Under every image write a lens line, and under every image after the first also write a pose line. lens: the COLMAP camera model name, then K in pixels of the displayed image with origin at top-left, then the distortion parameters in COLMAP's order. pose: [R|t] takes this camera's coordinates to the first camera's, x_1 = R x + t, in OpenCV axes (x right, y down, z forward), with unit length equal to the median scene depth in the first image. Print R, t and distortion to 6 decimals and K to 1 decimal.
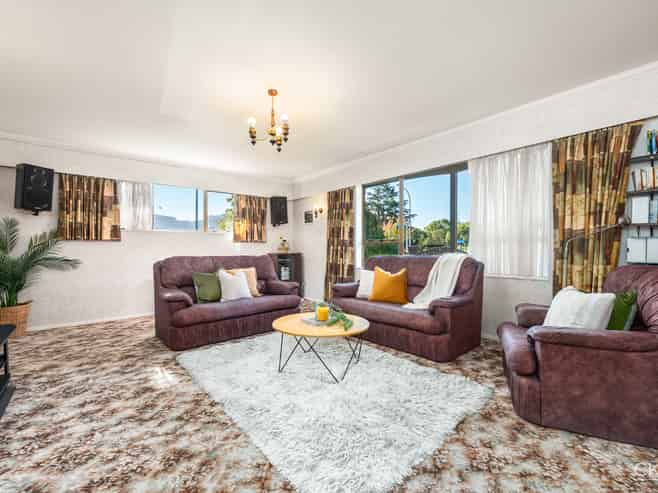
lens RADIAL K [[296.9, 0, 329.0], [0, 296.9, 246.5], [0, 0, 1]] dist [-0.001522, -0.000387]
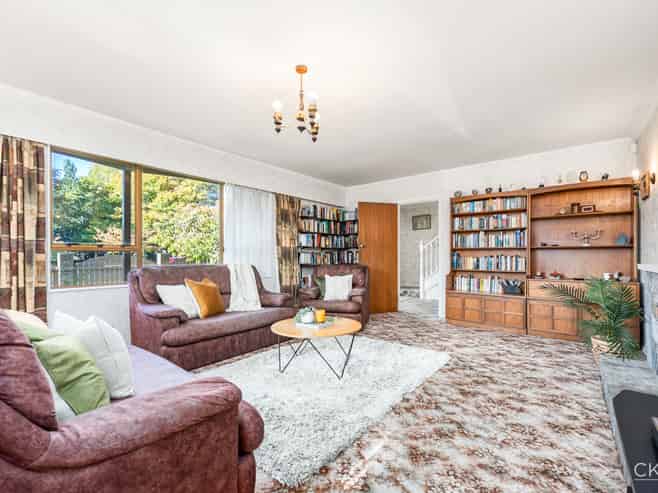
lens RADIAL K [[298.6, 0, 328.1], [0, 298.6, 254.6], [0, 0, 1]] dist [-0.000971, -0.000080]
pose [[-0.177197, 0.011968, 0.984103, -0.740802], [-0.004069, 0.999909, -0.012893, 0.010499], [-0.984167, -0.006289, -0.177132, 0.773144]]
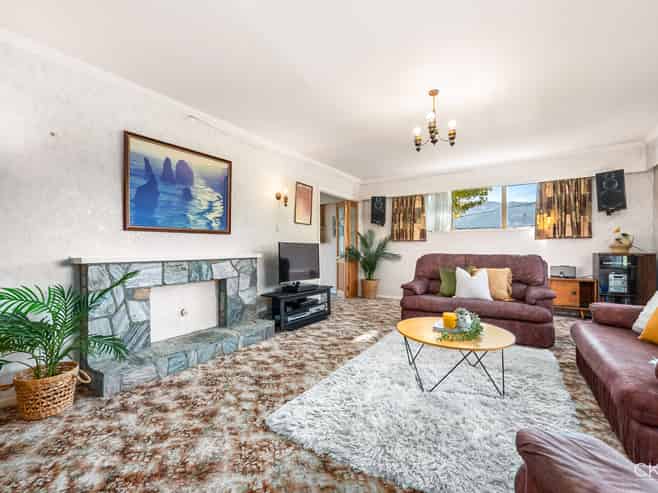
lens RADIAL K [[296.9, 0, 329.0], [0, 296.9, 246.5], [0, 0, 1]] dist [-0.001522, -0.000387]
pose [[0.284740, -0.001220, -0.958604, 0.486752], [0.009846, 0.999950, 0.001652, -0.000941], [0.958554, -0.009909, 0.284738, 0.265035]]
